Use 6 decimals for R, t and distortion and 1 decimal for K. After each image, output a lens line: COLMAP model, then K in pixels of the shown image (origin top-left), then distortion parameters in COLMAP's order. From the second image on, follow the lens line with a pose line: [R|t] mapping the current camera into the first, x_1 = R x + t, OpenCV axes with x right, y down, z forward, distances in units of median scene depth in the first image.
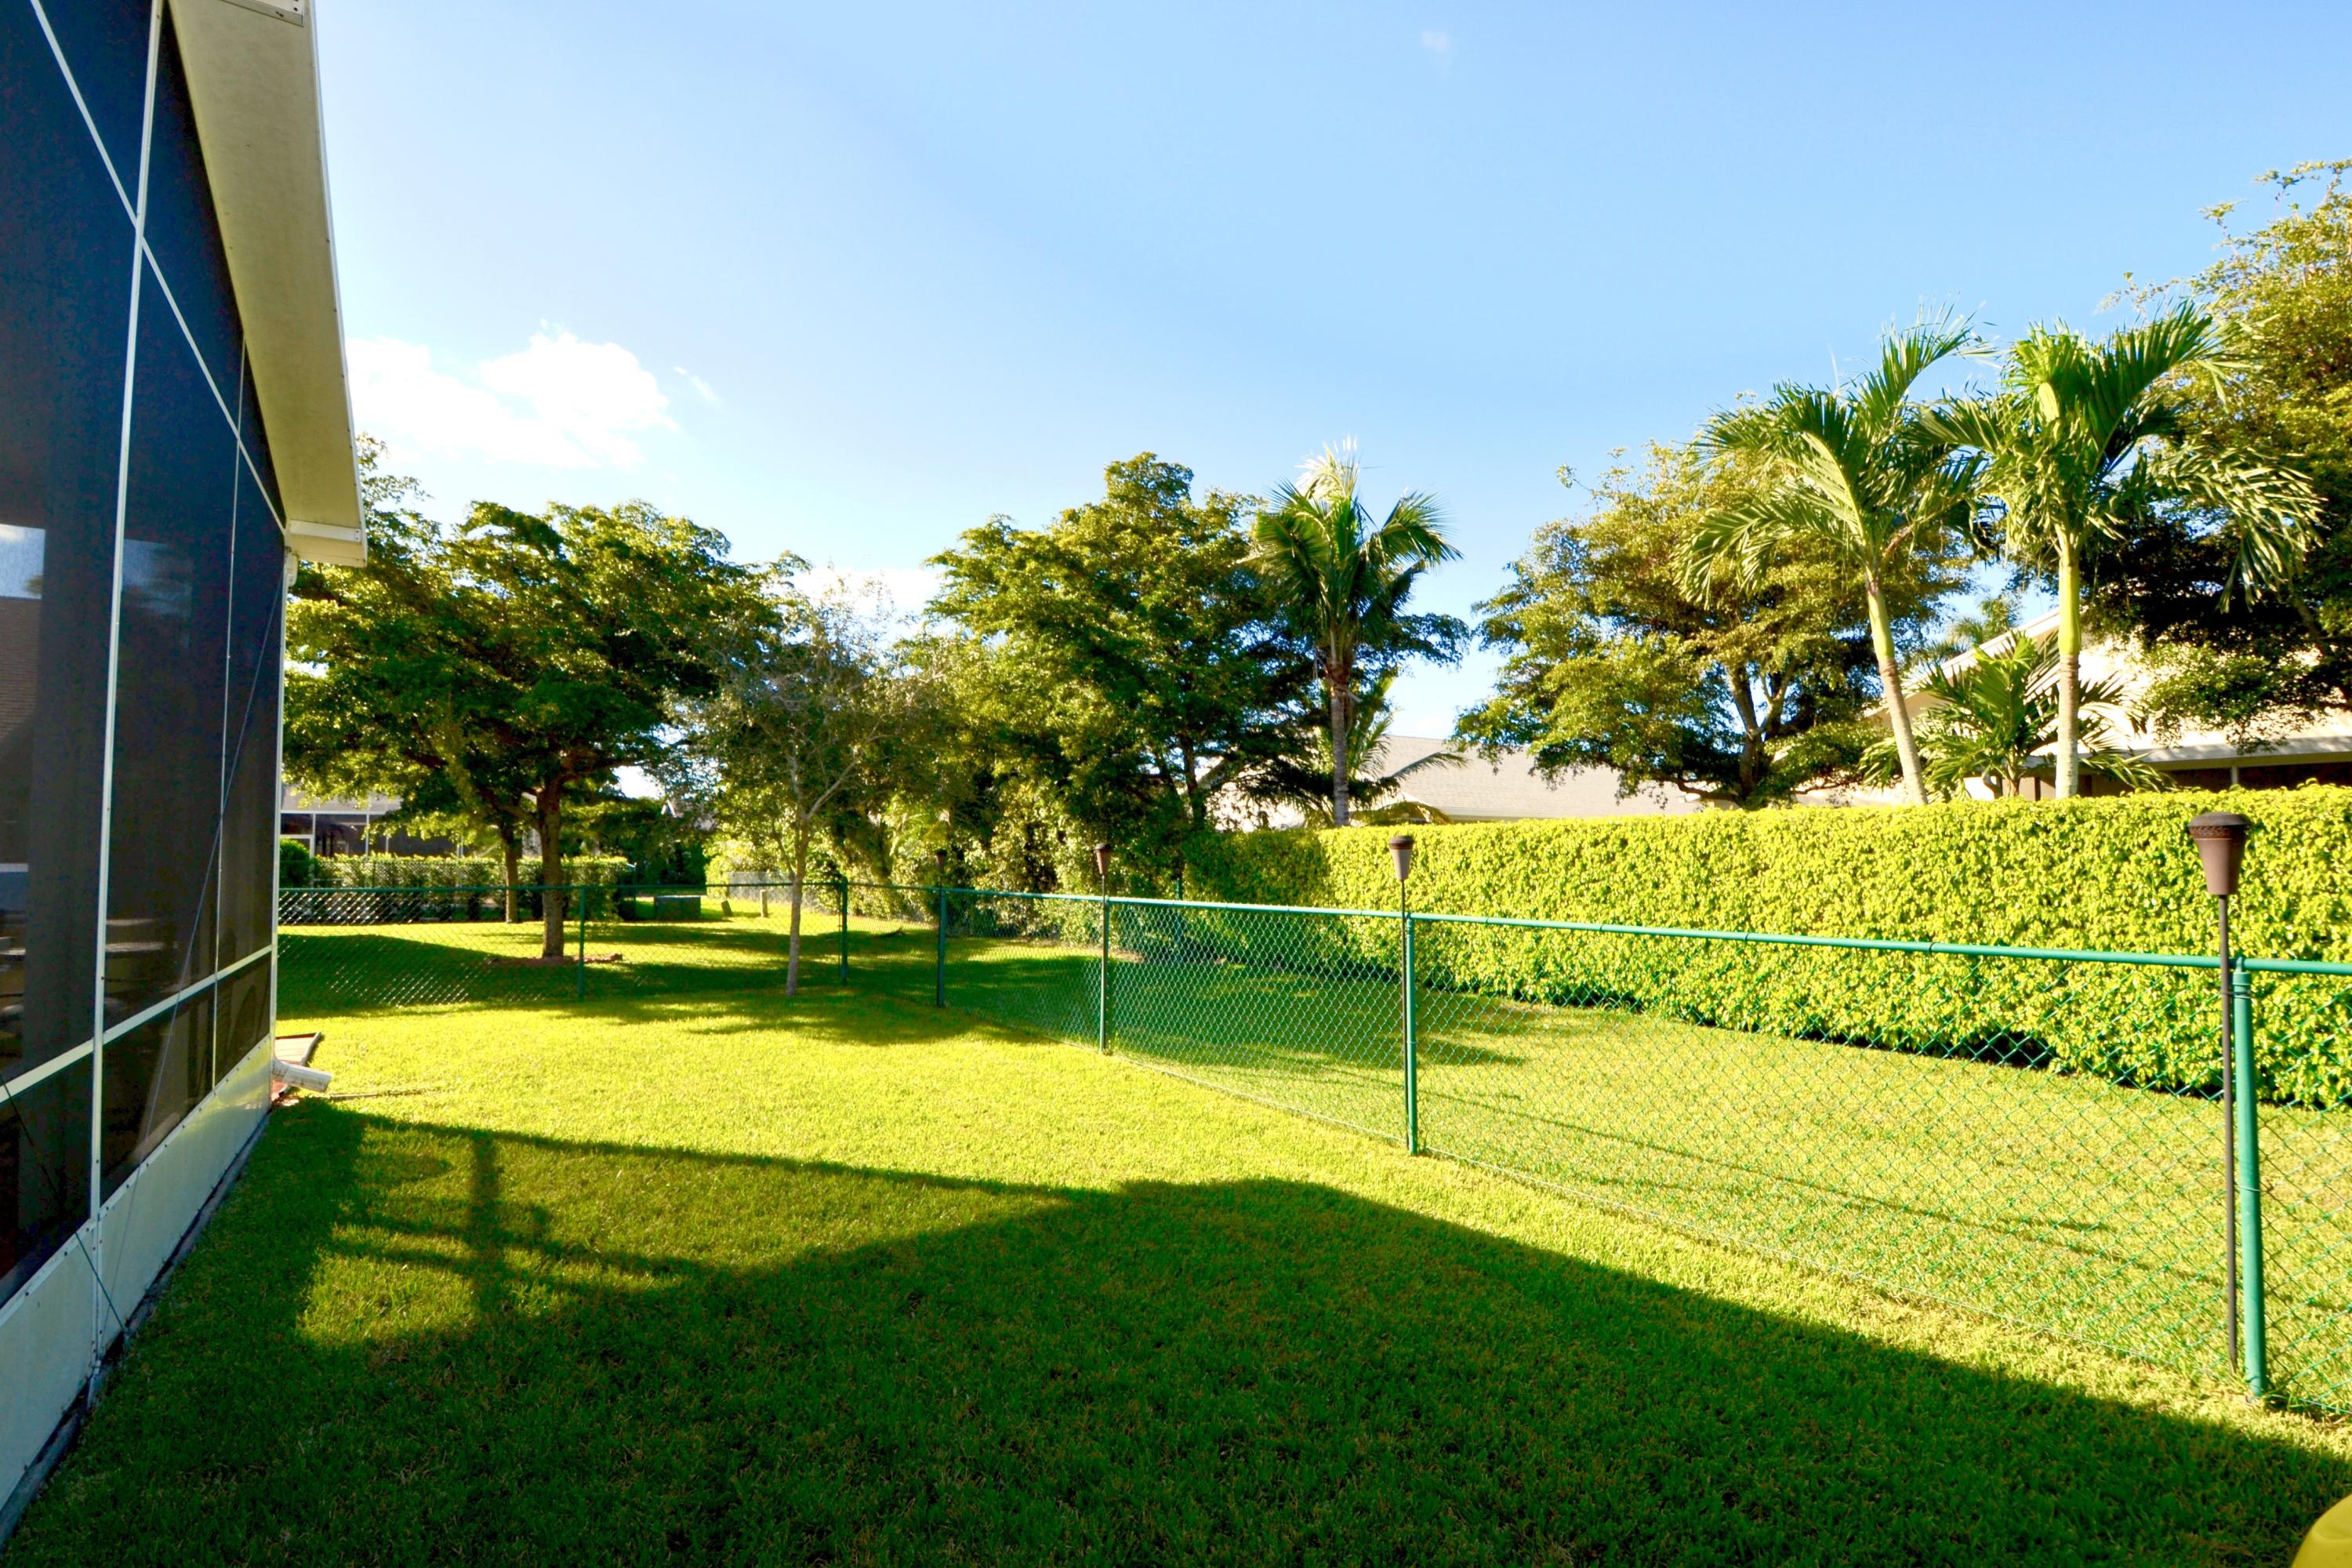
lens RADIAL K [[1036.5, 0, 1175.3], [0, 1036.5, 803.6], [0, 0, 1]] dist [0.013363, -0.020120]
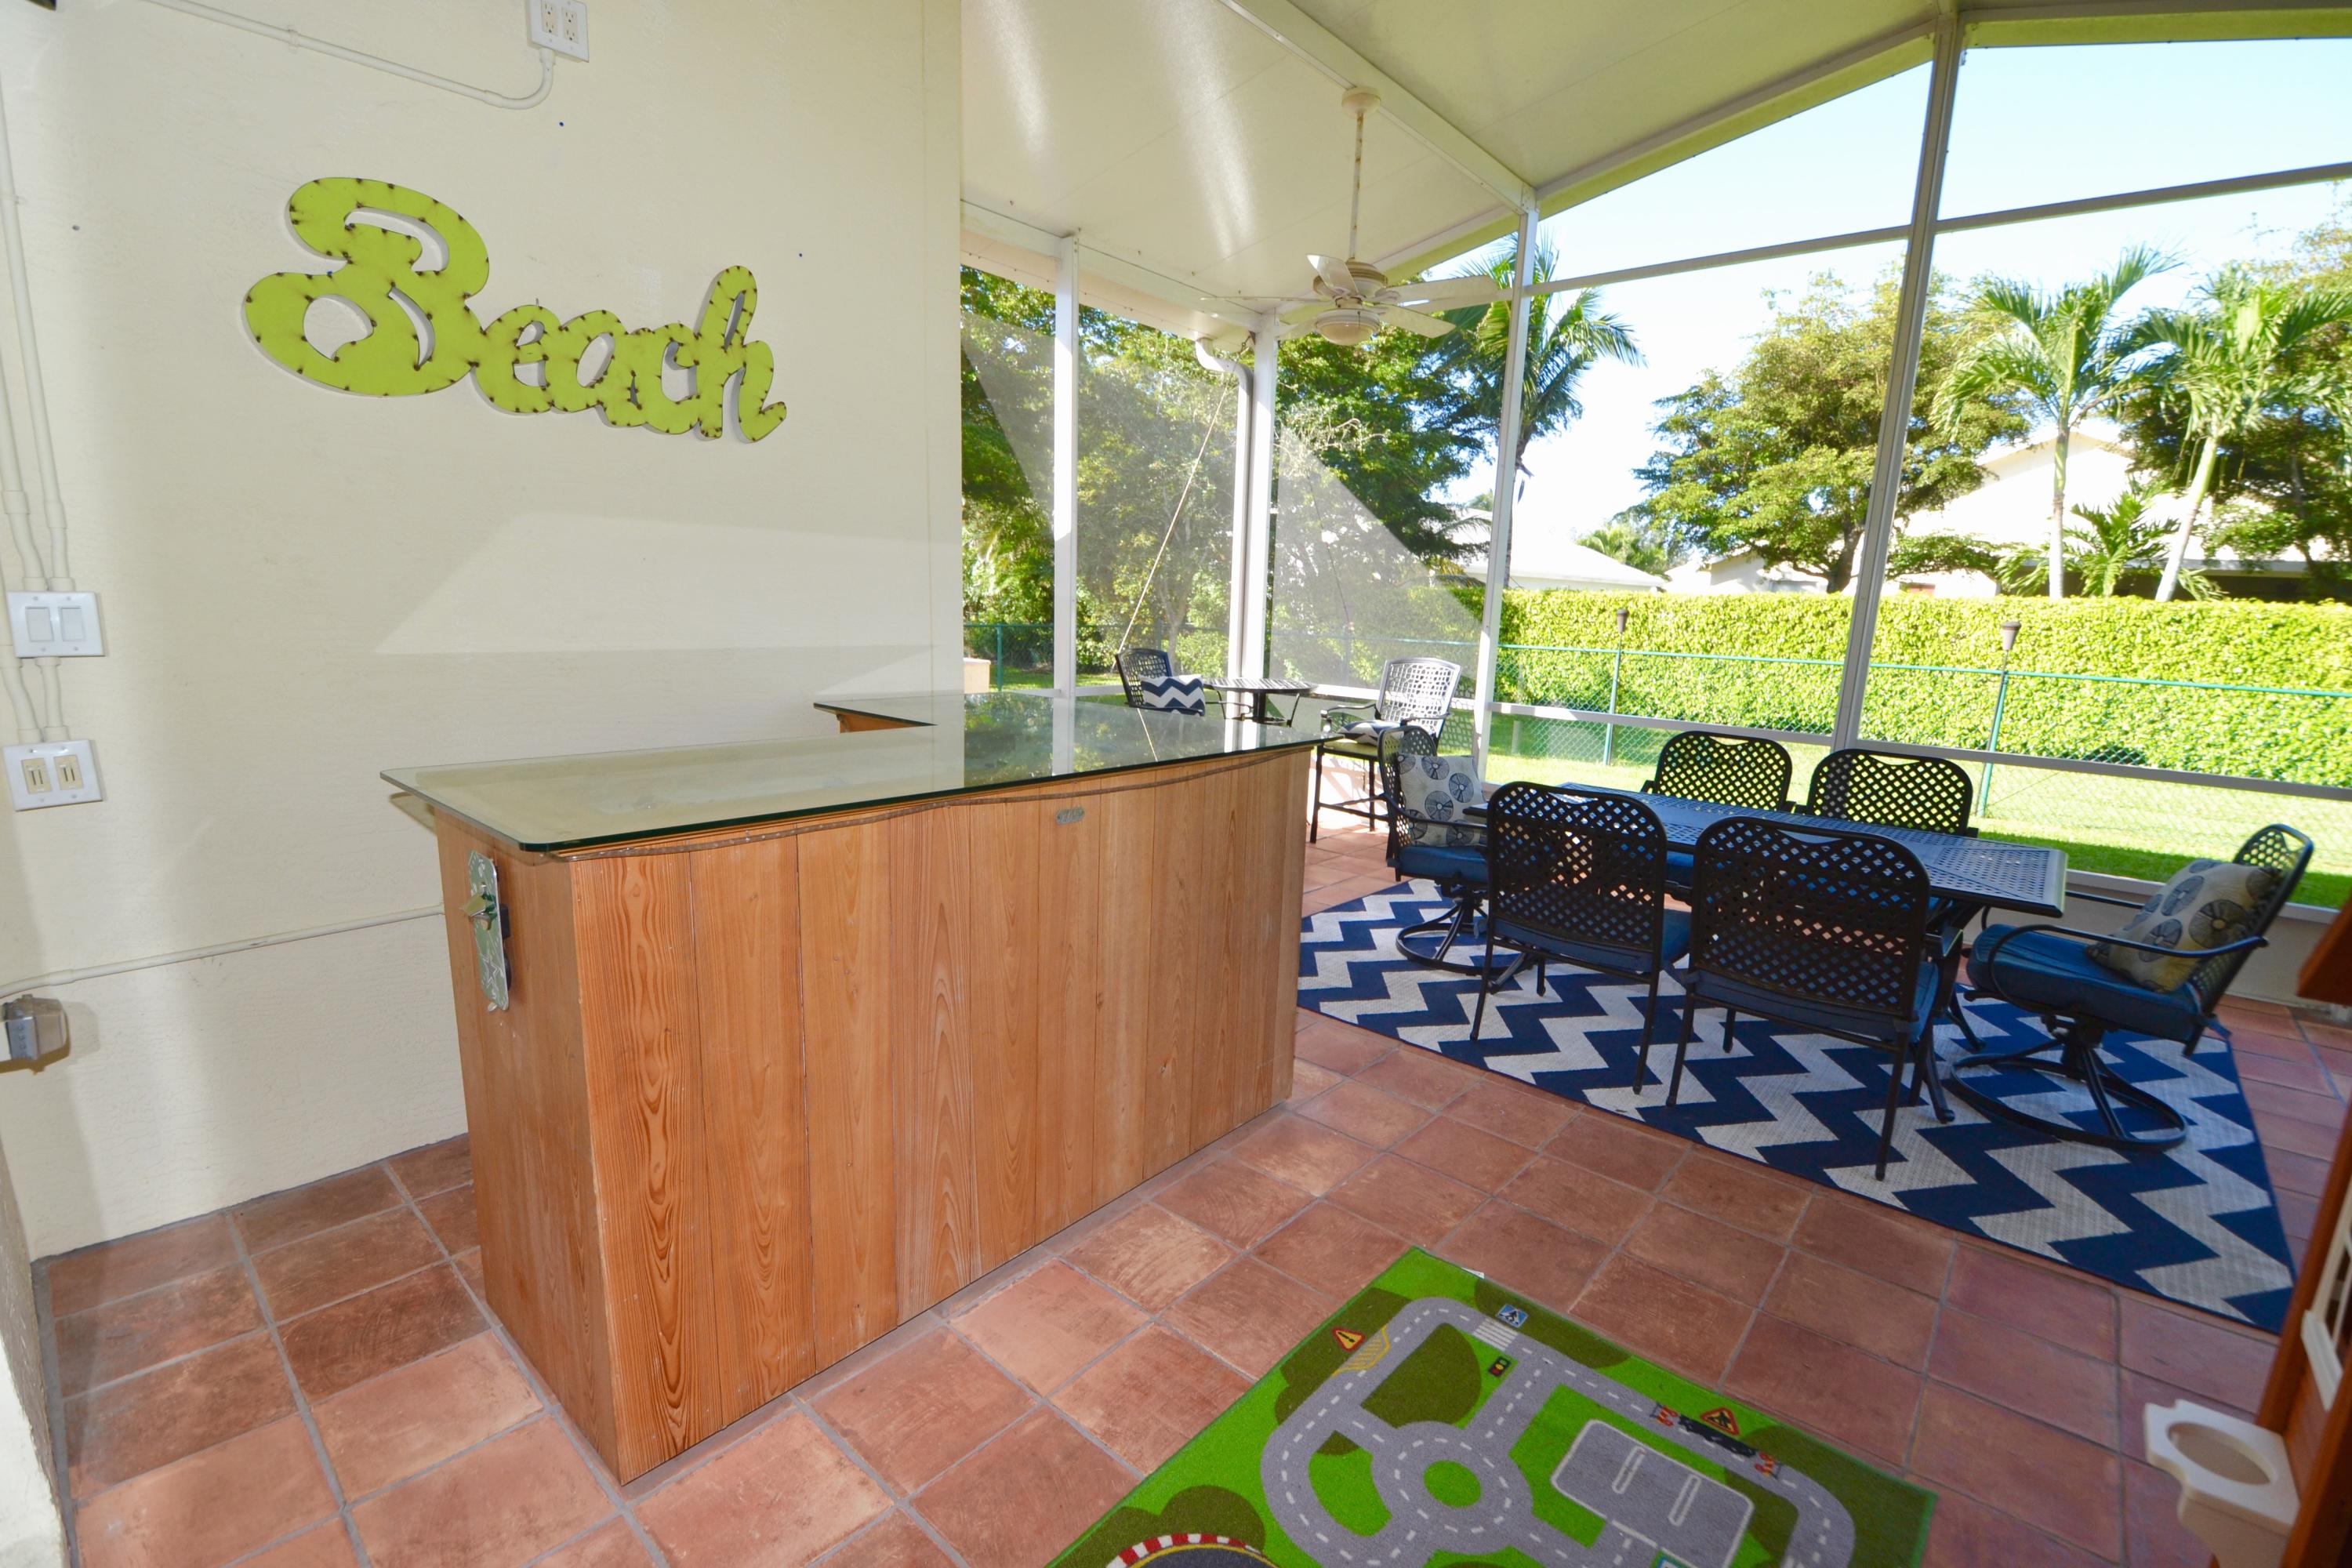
lens RADIAL K [[1039.4, 0, 1174.2], [0, 1039.4, 797.8], [0, 0, 1]] dist [0.020443, -0.025073]
pose [[0.969600, -0.012700, 0.244364, -0.665854], [-0.047121, 0.970269, 0.237397, -0.011172], [-0.240114, -0.241695, 0.940175, -0.114157]]
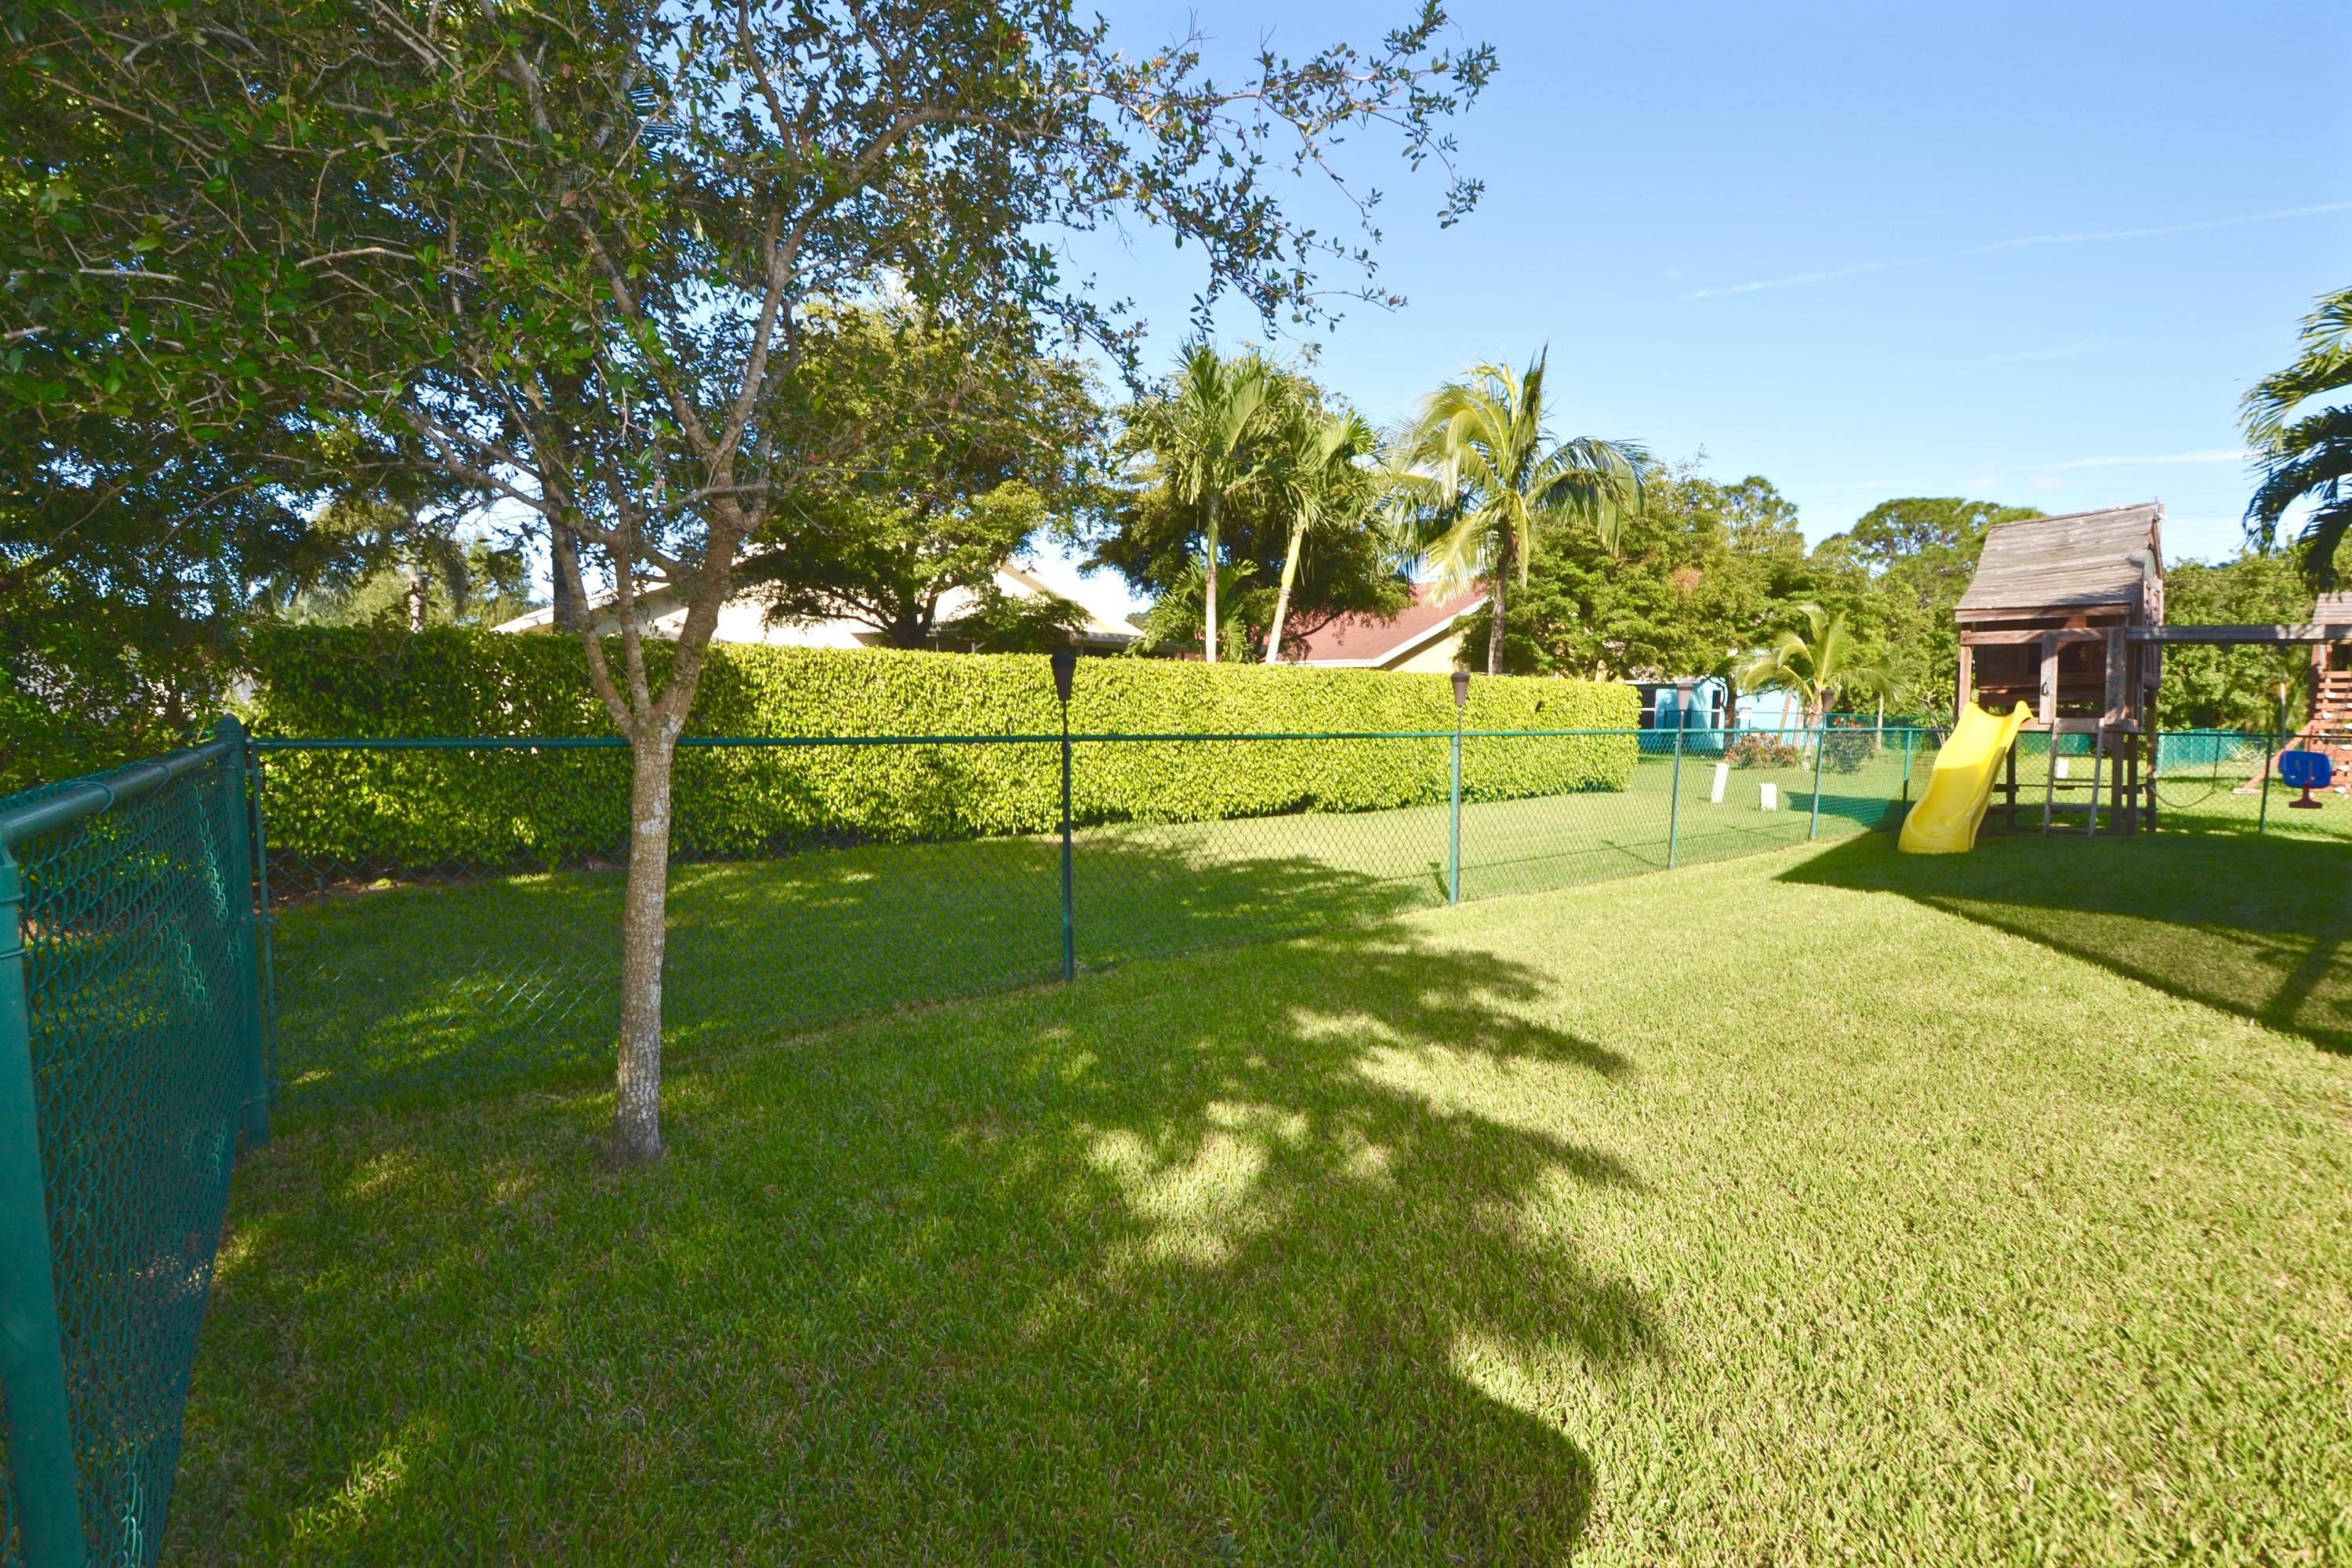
lens RADIAL K [[1039.0, 0, 1176.3], [0, 1039.0, 800.1], [0, 0, 1]] dist [0.020116, -0.023871]
pose [[-0.080323, -0.089399, 0.992752, -0.659220], [-0.064704, 0.994337, 0.084307, 0.060587], [-0.994667, -0.057463, -0.085652, 0.924707]]
